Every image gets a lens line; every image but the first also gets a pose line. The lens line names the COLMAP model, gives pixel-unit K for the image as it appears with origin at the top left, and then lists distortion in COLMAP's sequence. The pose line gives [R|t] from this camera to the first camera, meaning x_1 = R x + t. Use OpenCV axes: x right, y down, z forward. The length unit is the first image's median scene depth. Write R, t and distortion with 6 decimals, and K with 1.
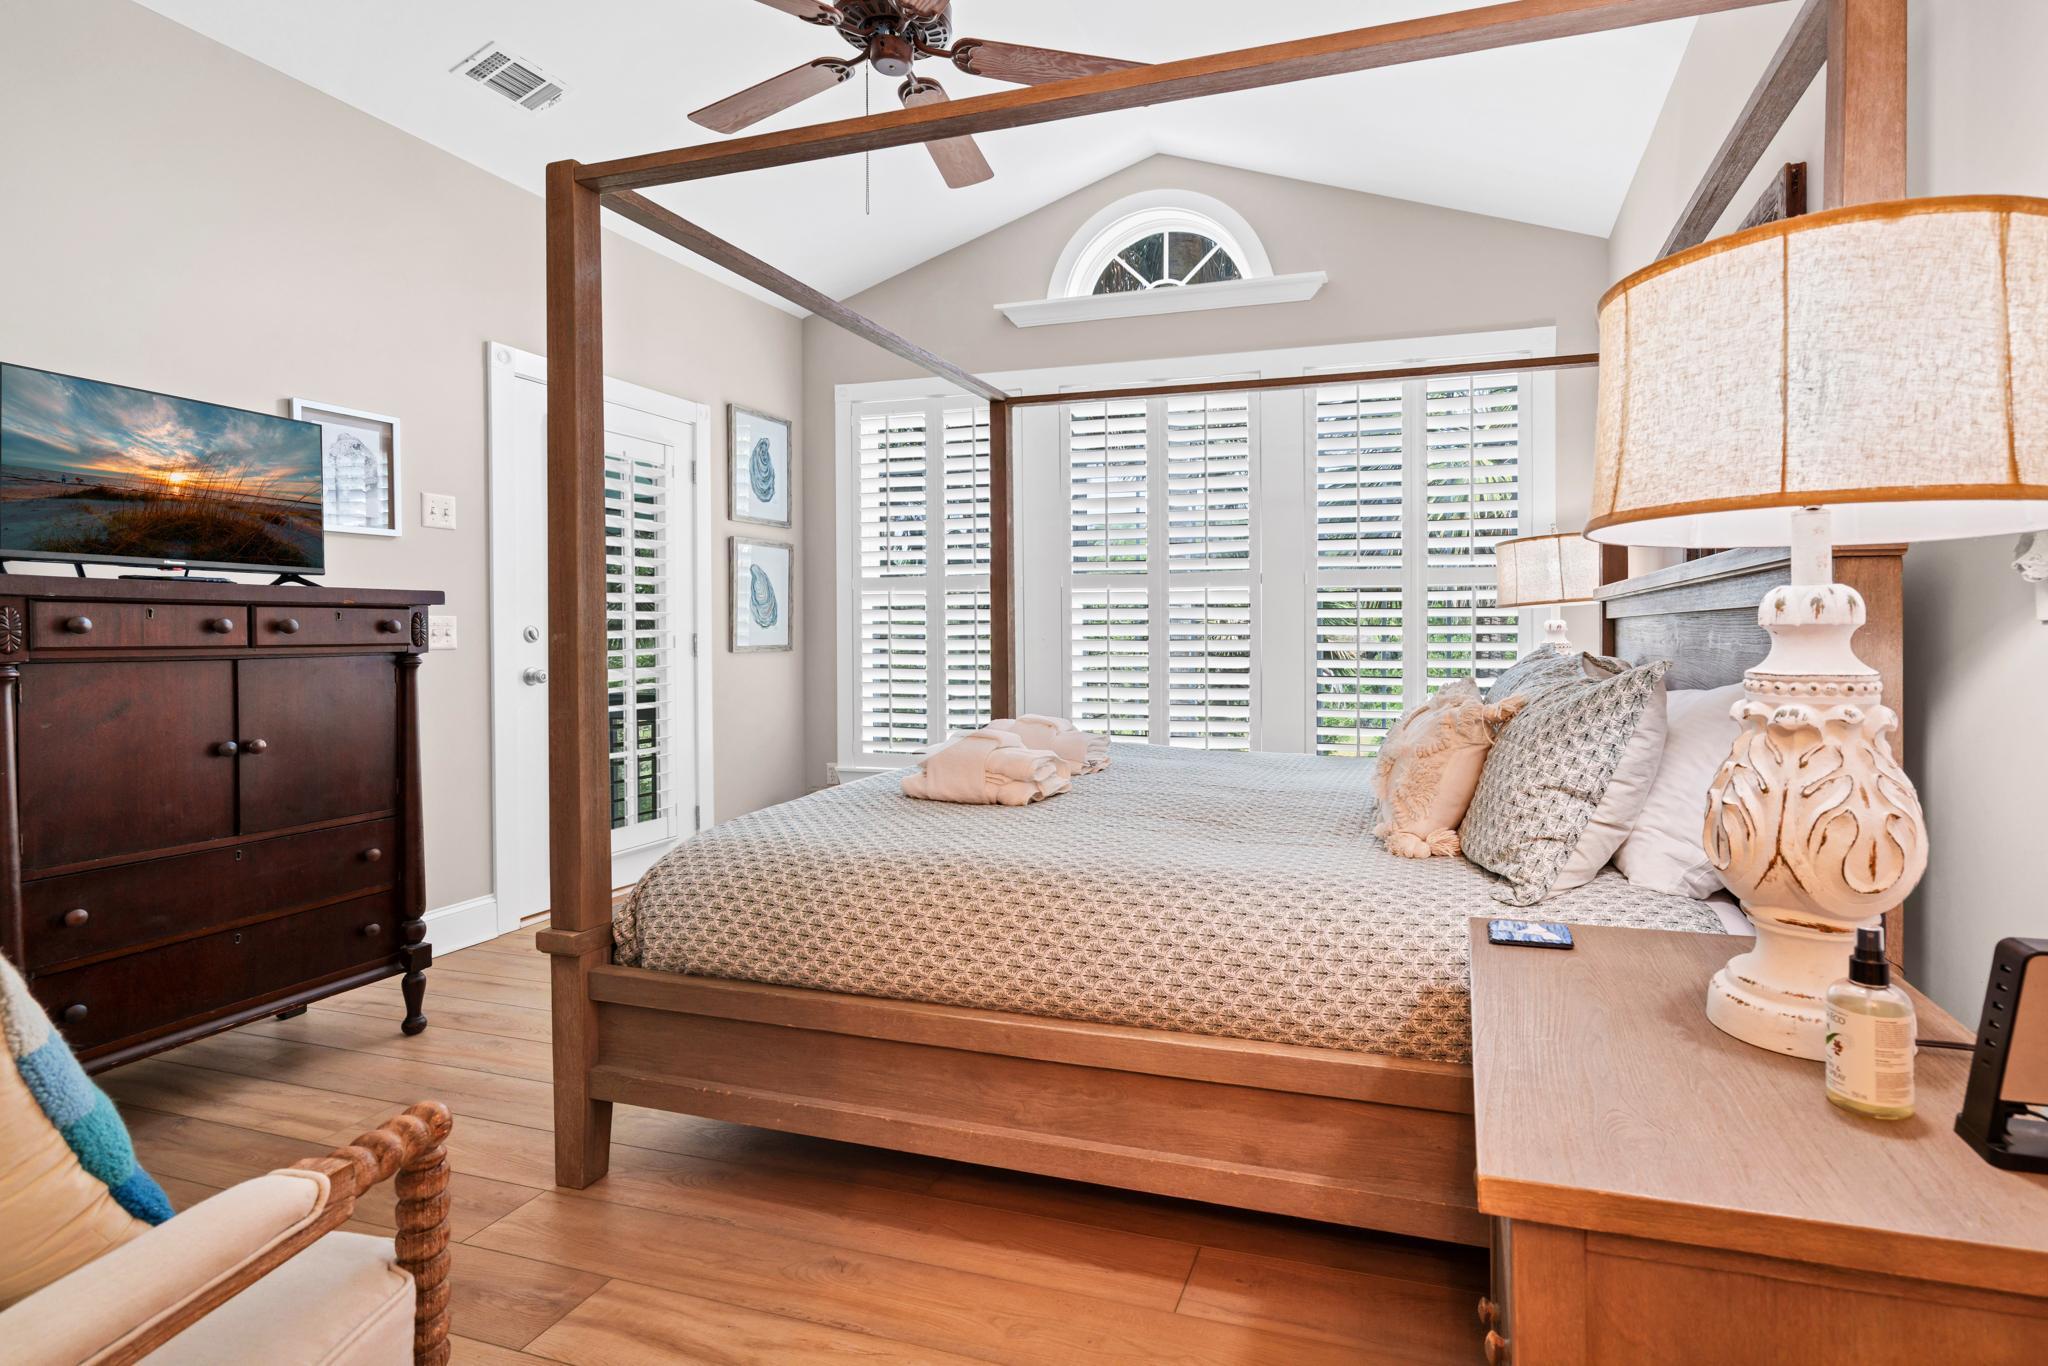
lens RADIAL K [[954.4, 0, 1047.8], [0, 954.4, 643.2], [0, 0, 1]] dist [0.000253, -0.000011]
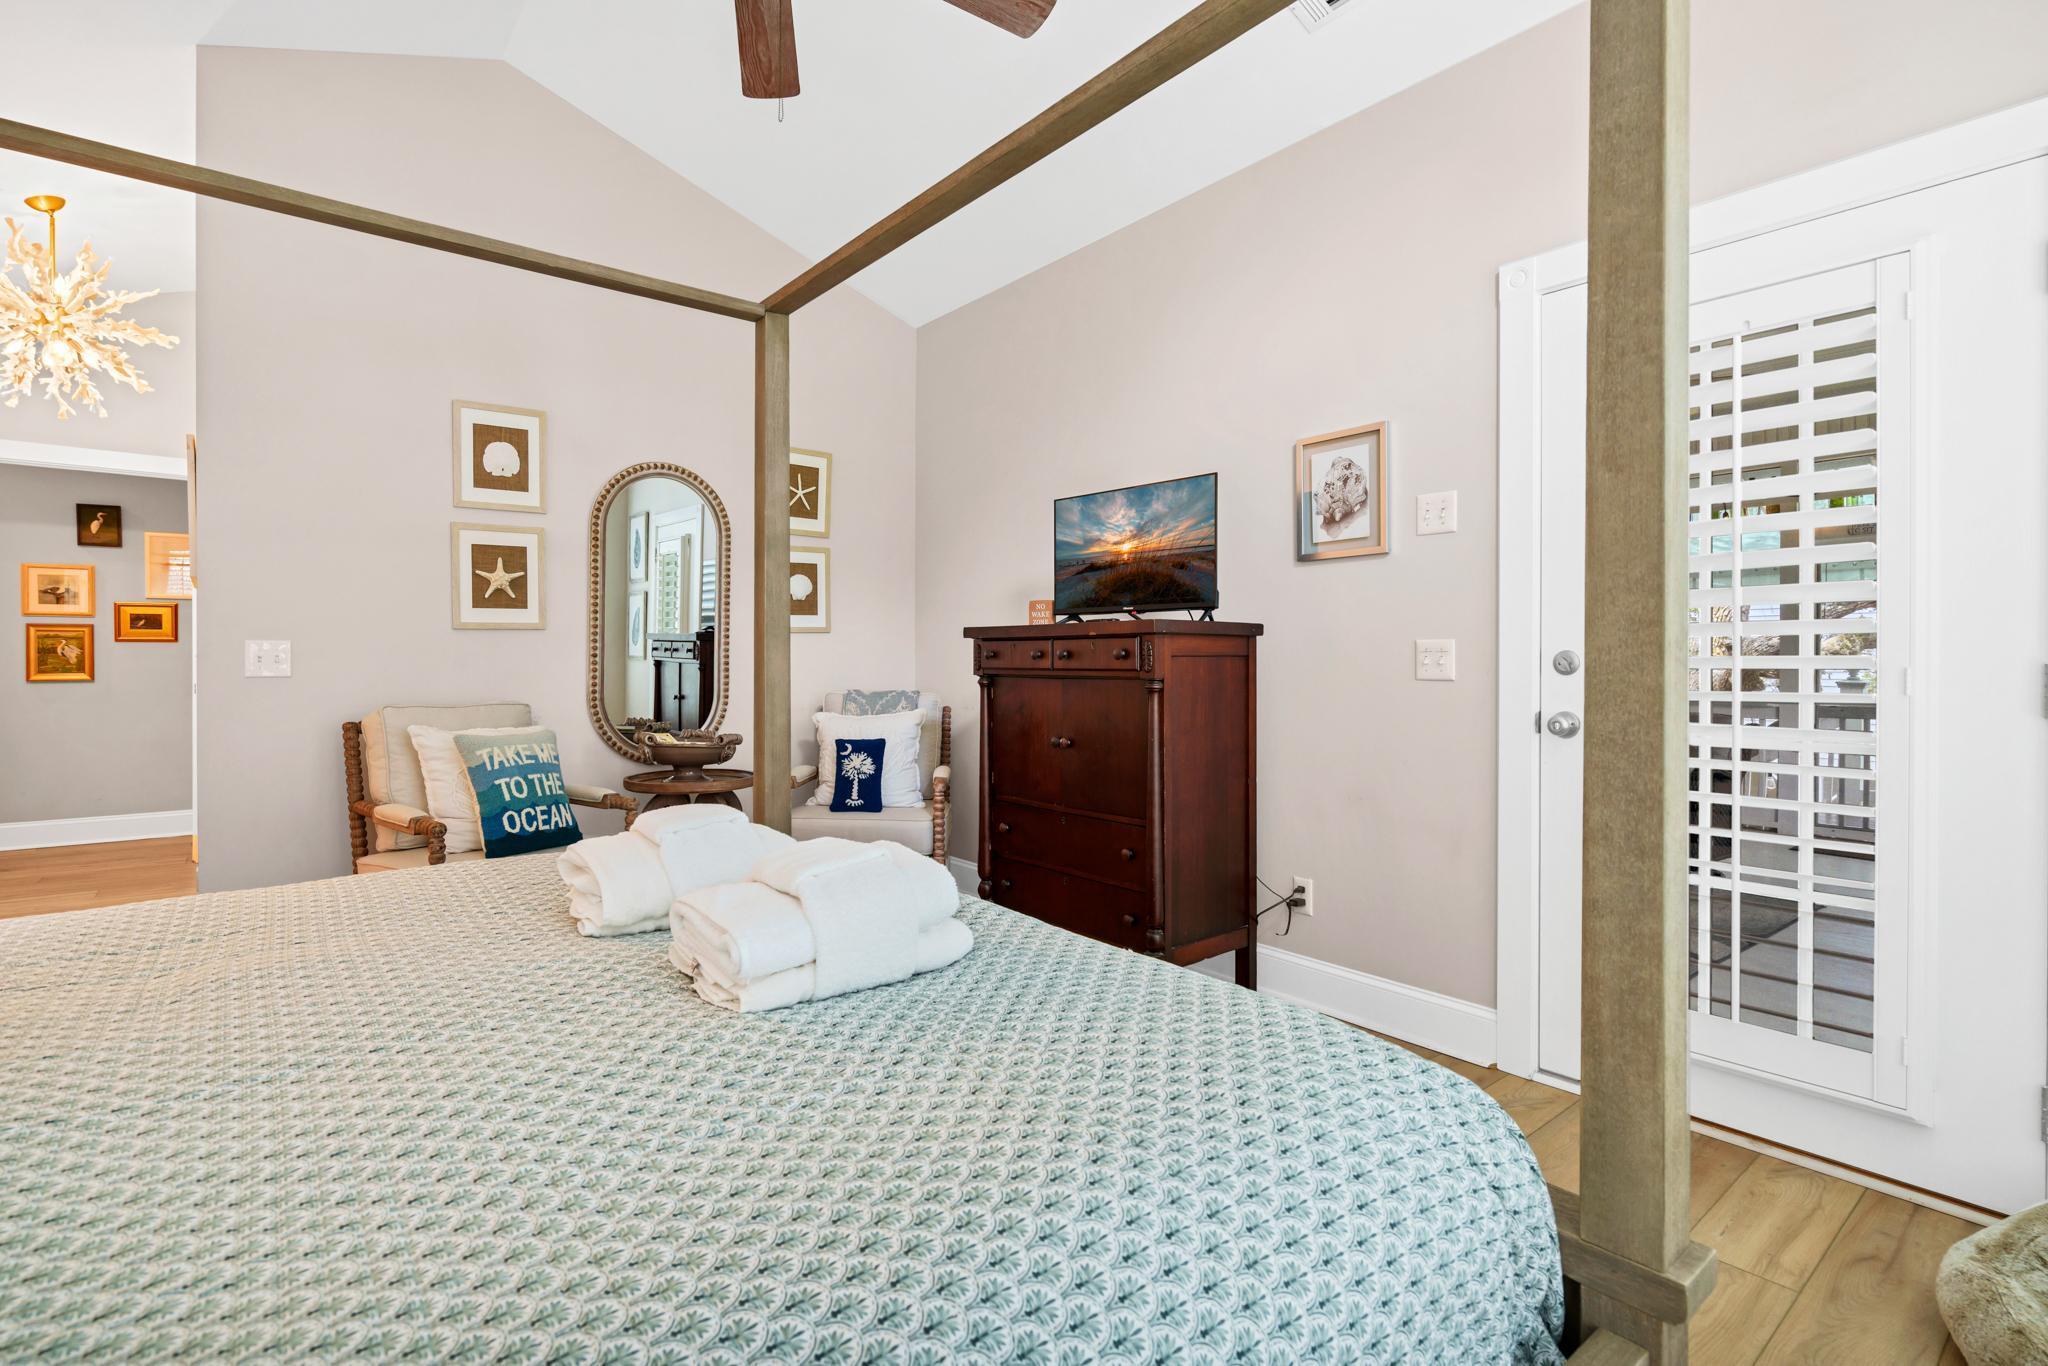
lens RADIAL K [[965.7, 0, 1021.0], [0, 965.7, 673.4], [0, 0, 1]] dist [-0.000002, 0.000038]
pose [[-0.481122, 0.010986, -0.876585, 0.366938], [-0.012951, 0.999723, 0.019638, -0.015620], [0.876558, 0.020801, -0.480847, 1.465651]]
